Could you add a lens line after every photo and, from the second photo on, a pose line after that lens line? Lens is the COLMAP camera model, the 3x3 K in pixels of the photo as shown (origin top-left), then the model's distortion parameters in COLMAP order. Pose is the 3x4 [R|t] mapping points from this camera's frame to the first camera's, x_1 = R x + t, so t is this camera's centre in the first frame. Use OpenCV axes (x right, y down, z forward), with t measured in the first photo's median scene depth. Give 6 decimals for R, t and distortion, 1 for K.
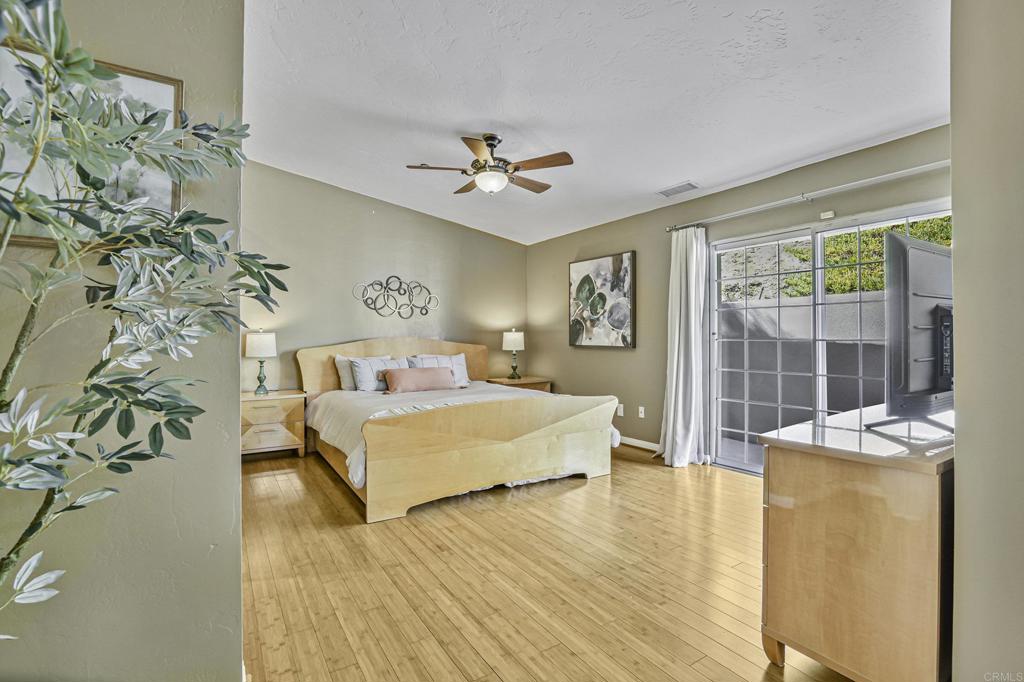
lens RADIAL K [[479.3, 0, 510.9], [0, 479.3, 339.2], [0, 0, 1]] dist [-0.042148, 0.012816]
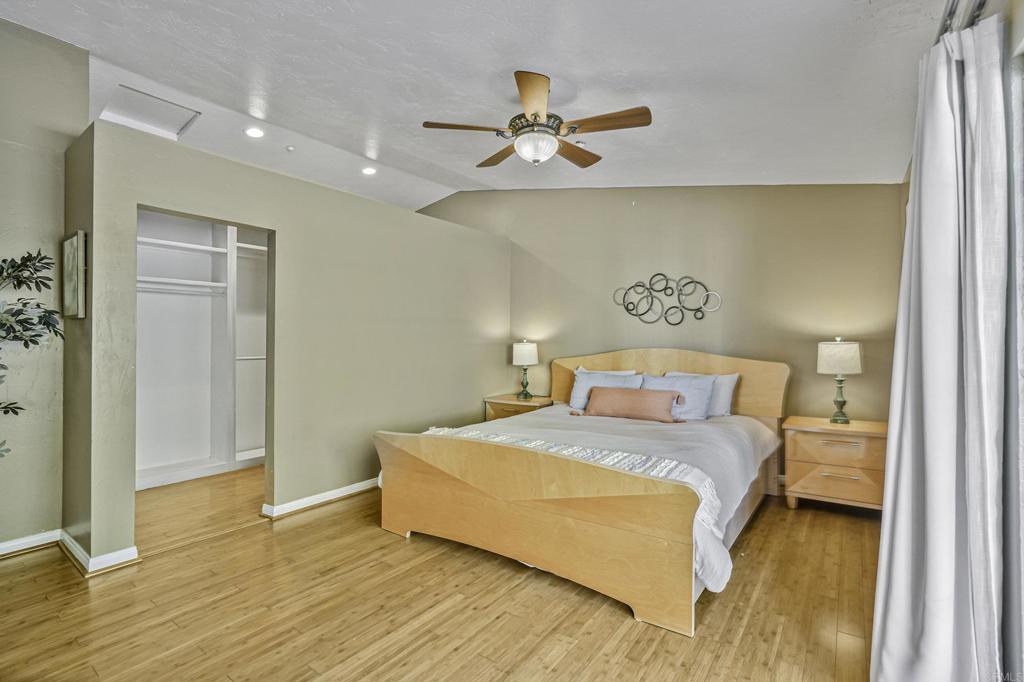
lens RADIAL K [[479.3, 0, 510.3], [0, 479.3, 336.9], [0, 0, 1]] dist [-0.042148, 0.012816]
pose [[0.367465, -0.000350, -0.930037, 0.447407], [0.000090, 1.000000, -0.000341, -0.024579], [0.930037, 0.000042, 0.367465, 0.485470]]
